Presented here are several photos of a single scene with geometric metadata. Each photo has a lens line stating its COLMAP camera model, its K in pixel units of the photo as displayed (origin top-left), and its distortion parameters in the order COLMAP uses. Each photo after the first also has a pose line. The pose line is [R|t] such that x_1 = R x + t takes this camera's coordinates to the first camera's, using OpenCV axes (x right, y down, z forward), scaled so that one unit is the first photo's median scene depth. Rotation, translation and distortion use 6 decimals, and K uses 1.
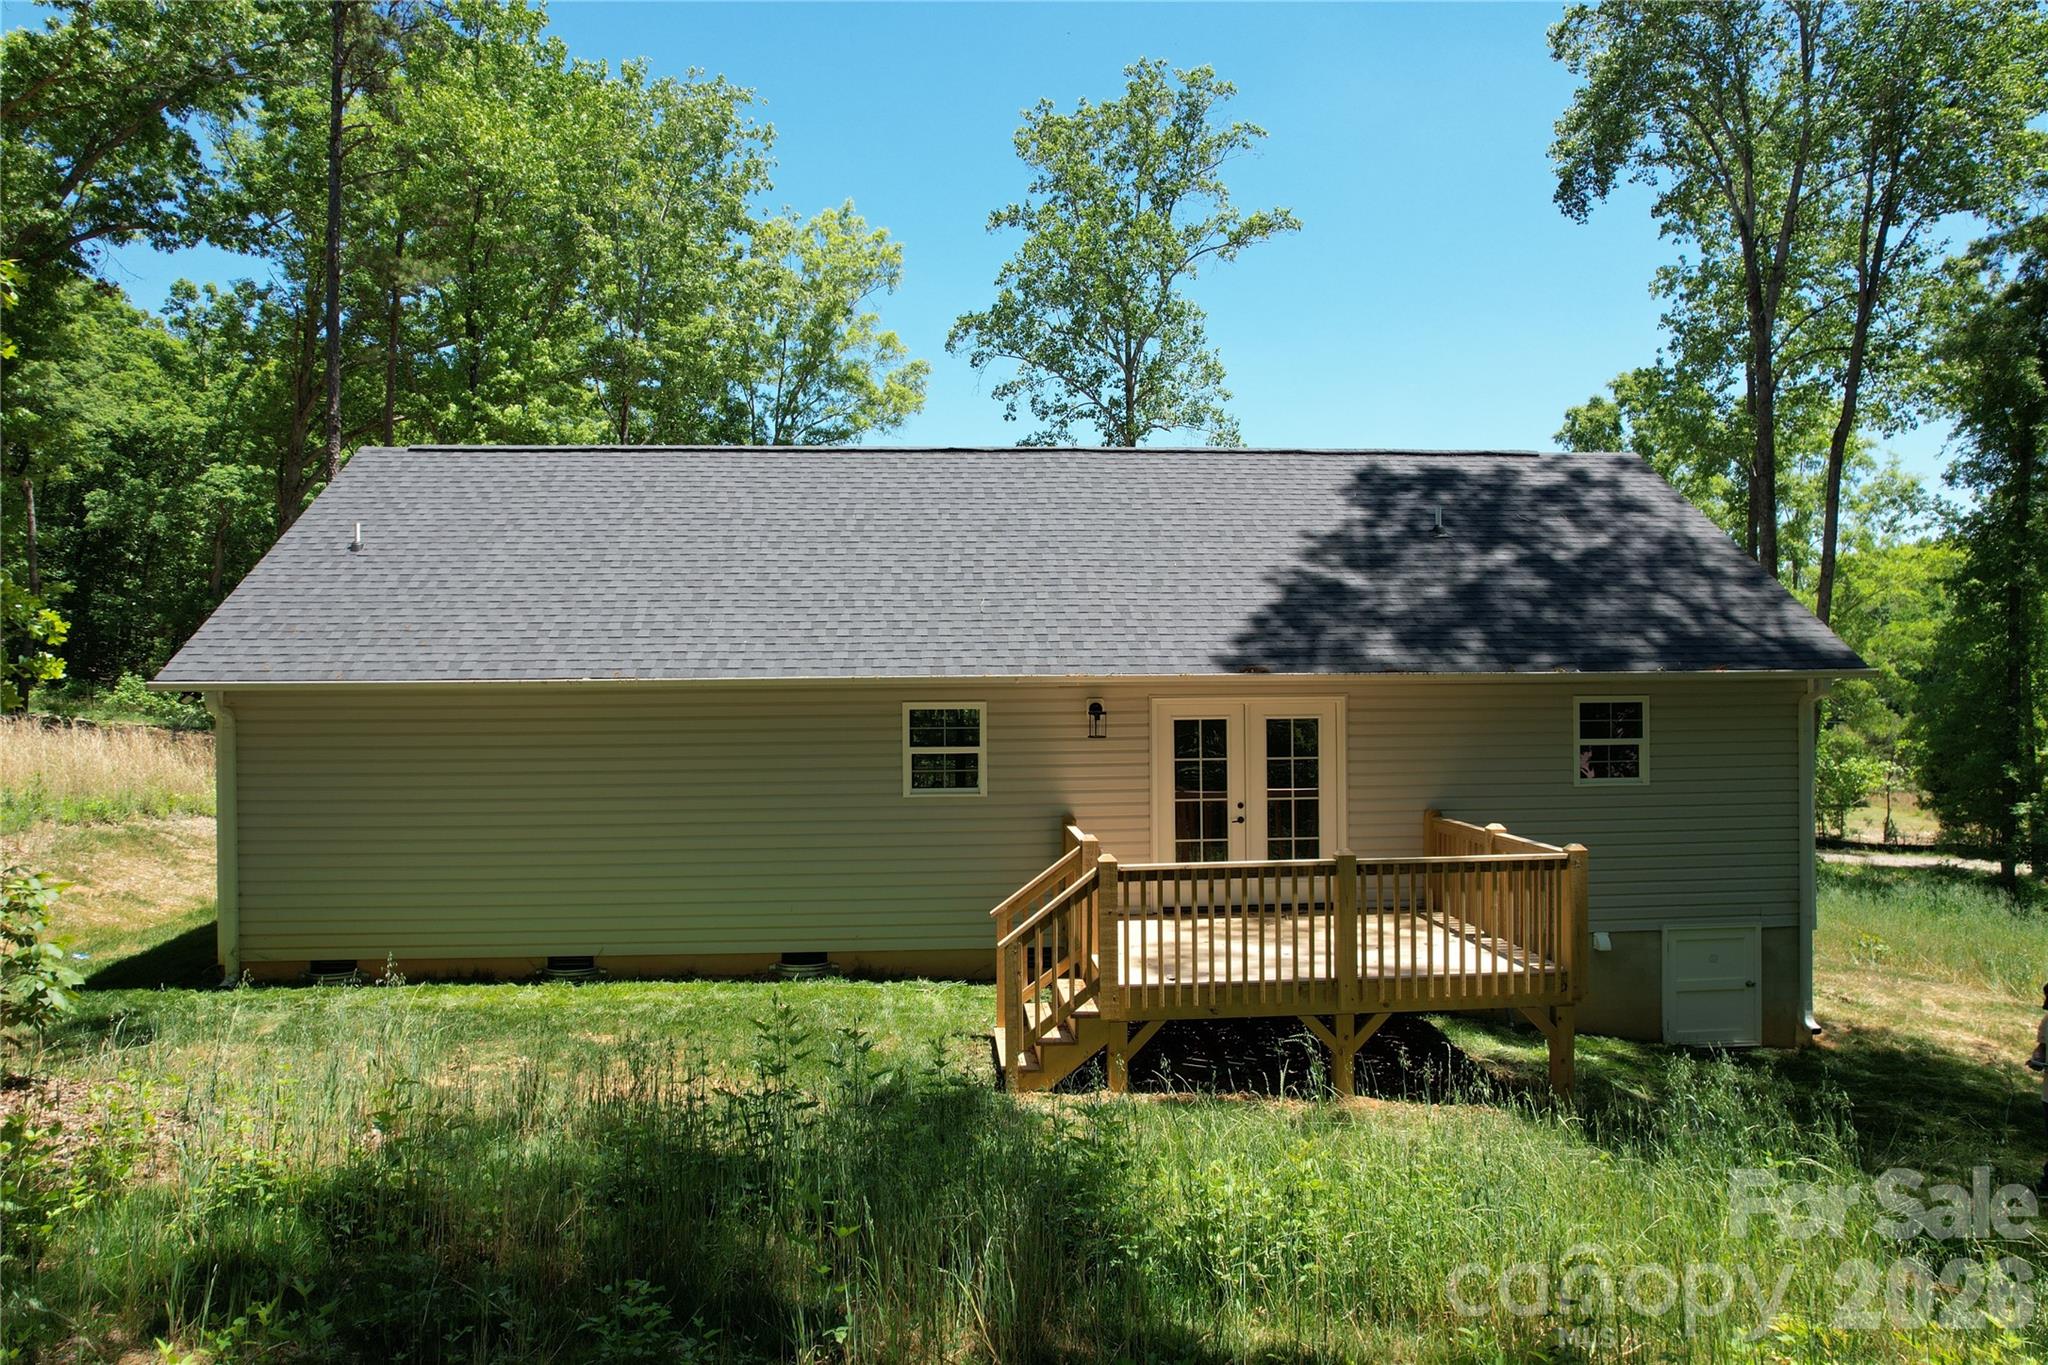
lens RADIAL K [[1268.4, 0, 1024.0], [0, 1268.4, 682.5], [0, 0, 1]] dist [-0.041177, 0.000806]
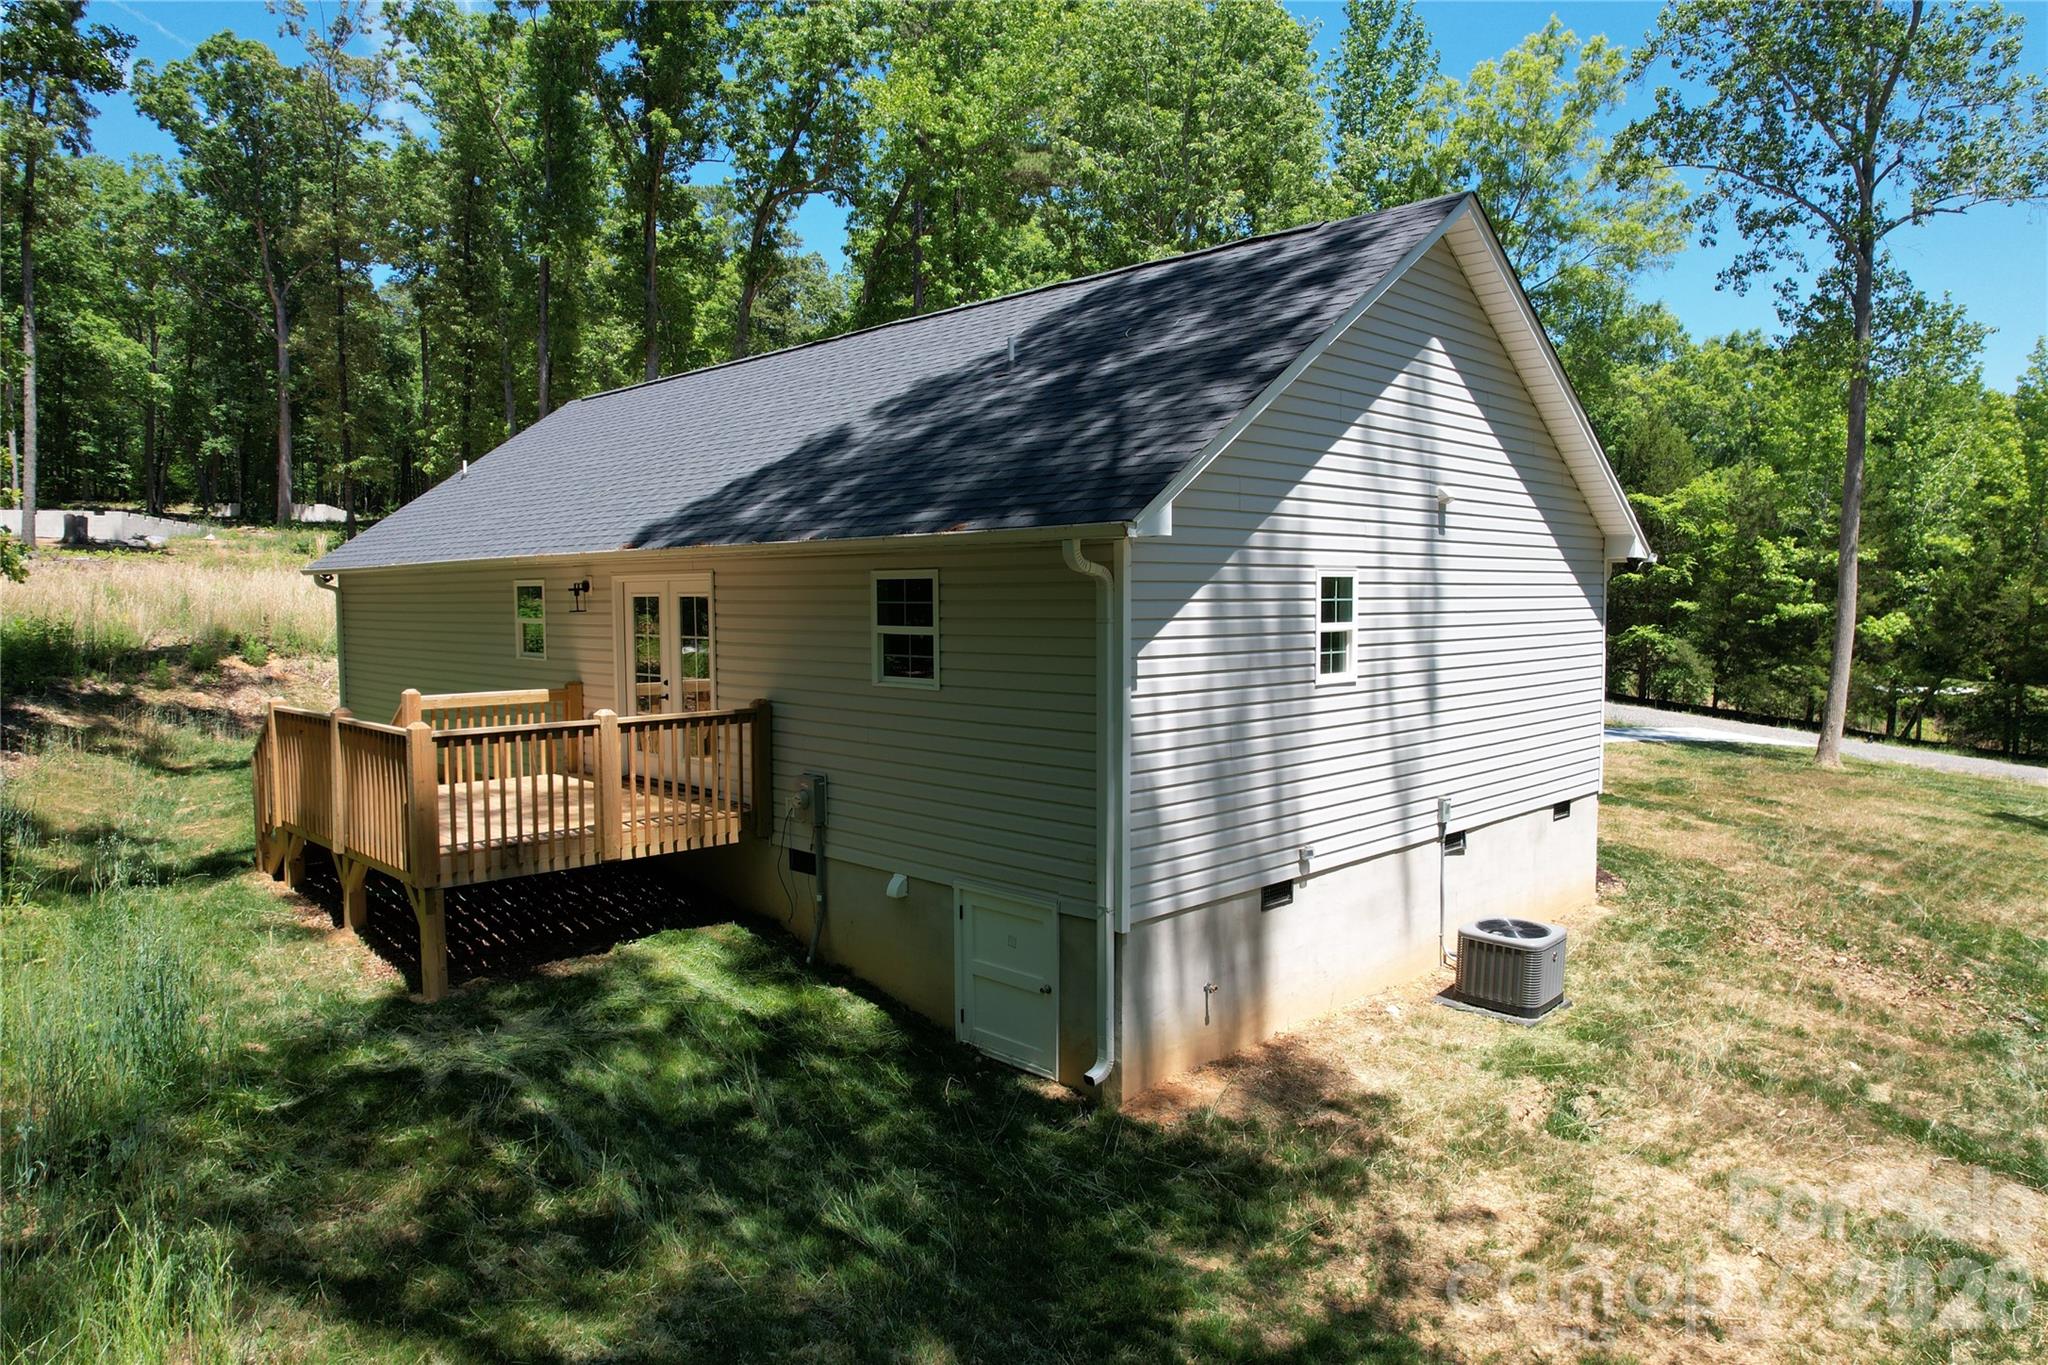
lens RADIAL K [[1306.1, 0, 1024.0], [0, 1306.1, 682.5], [0, 0, 1]] dist [-0.090105, 0.078358]
pose [[0.652228, 0.057932, -0.755806, 1.096654], [0.002587, 0.996899, 0.078644, 0.016128], [0.758019, -0.053249, 0.650056, 0.529657]]
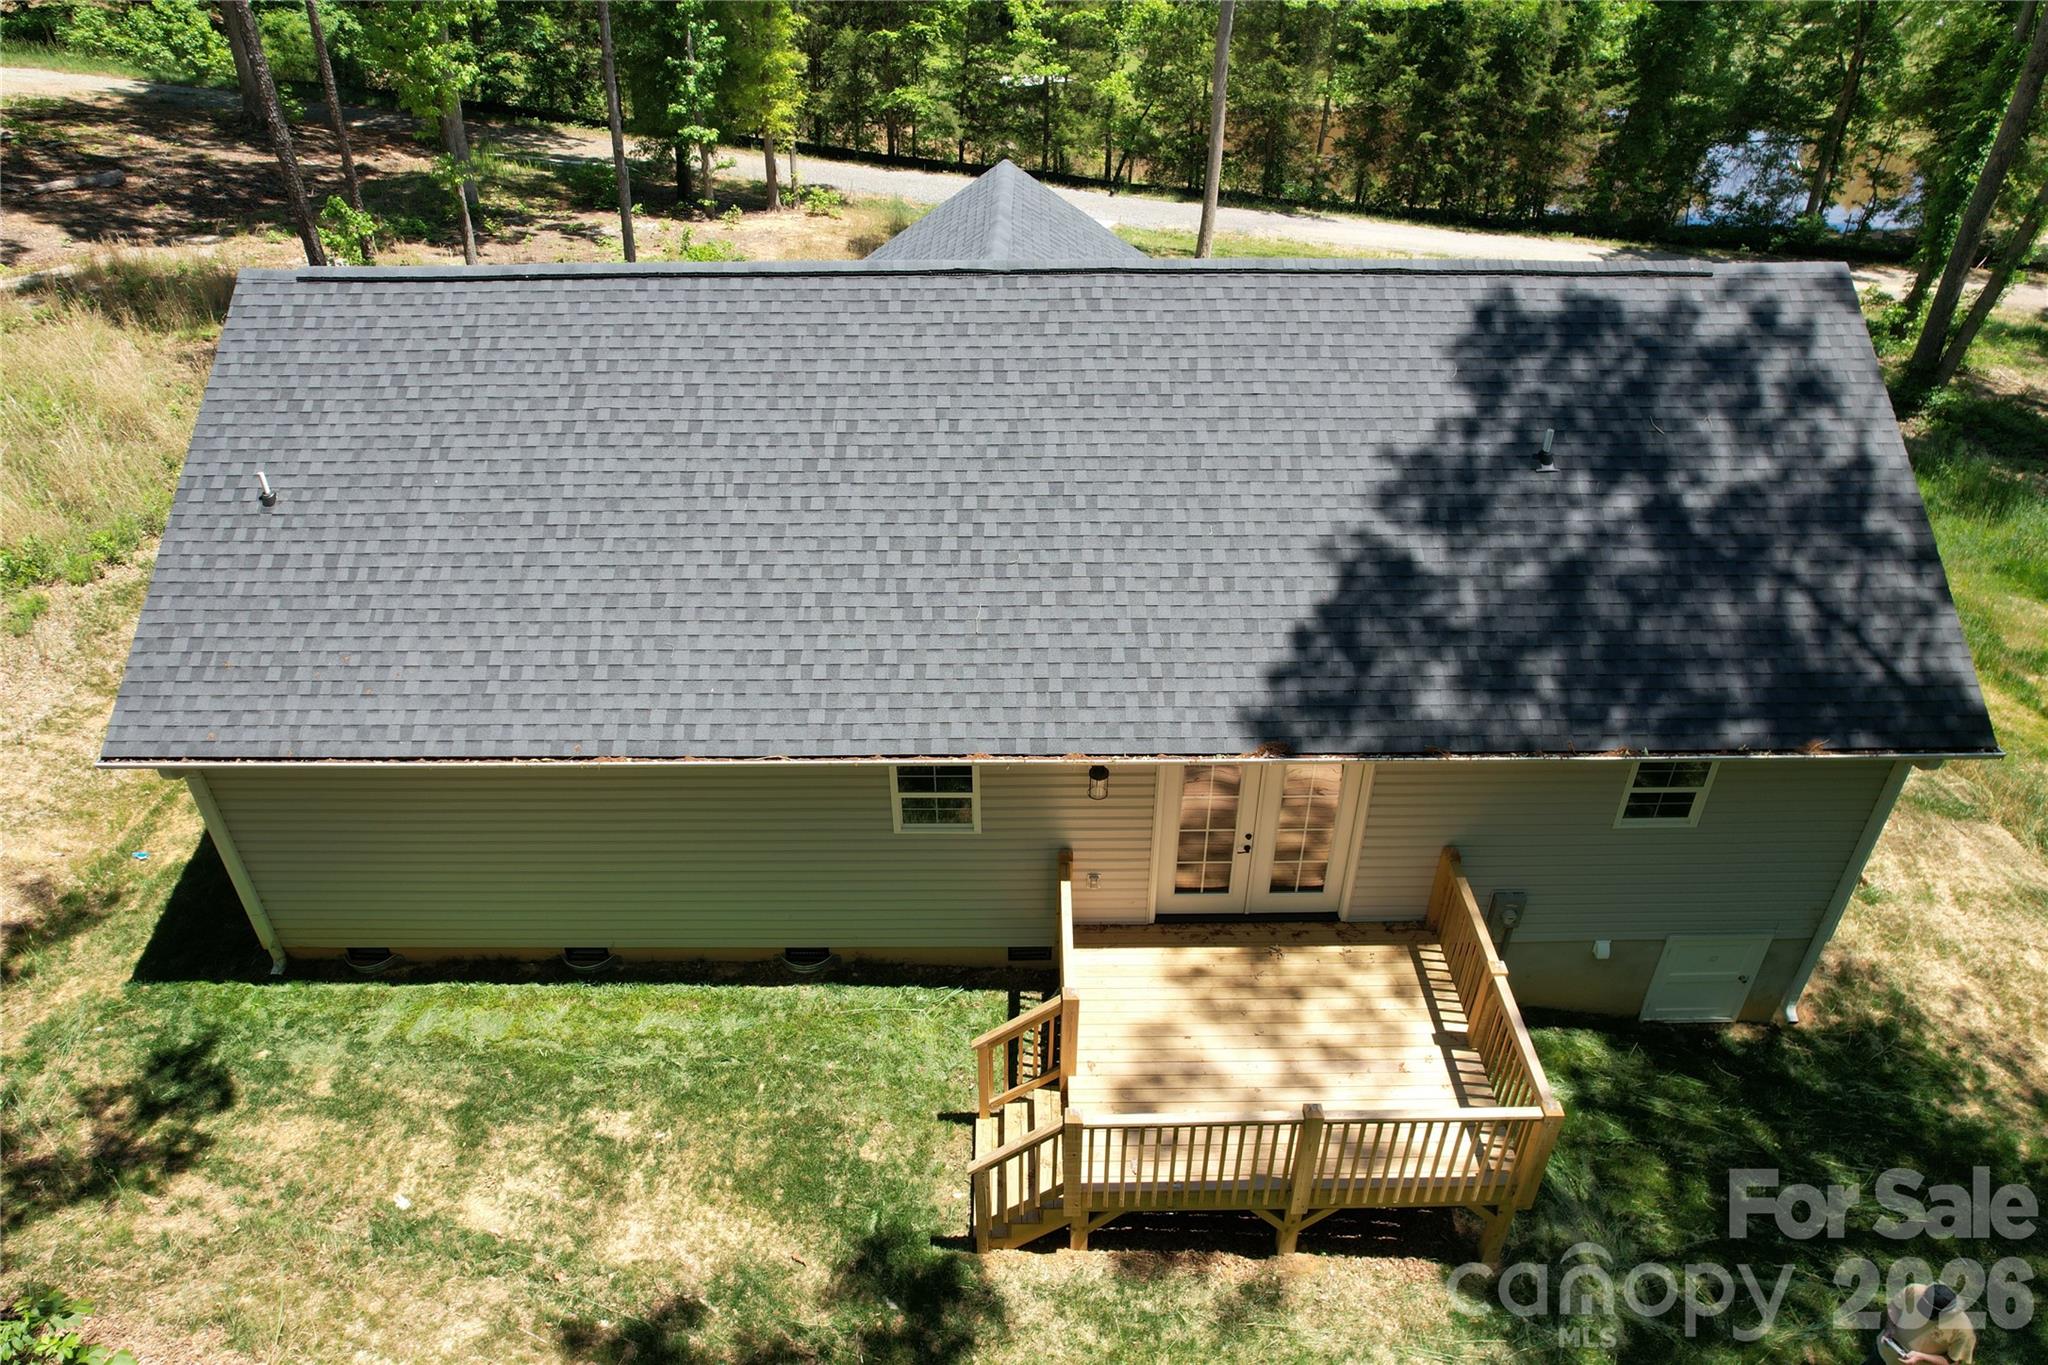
lens RADIAL K [[1306.1, 0, 1024.0], [0, 1306.1, 682.5], [0, 0, 1]] dist [-0.090105, 0.078358]
pose [[0.997559, 0.047793, -0.050908, 0.044427], [-0.011302, 0.829959, 0.557709, -0.520573], [0.068906, -0.555773, 0.828474, 0.238562]]
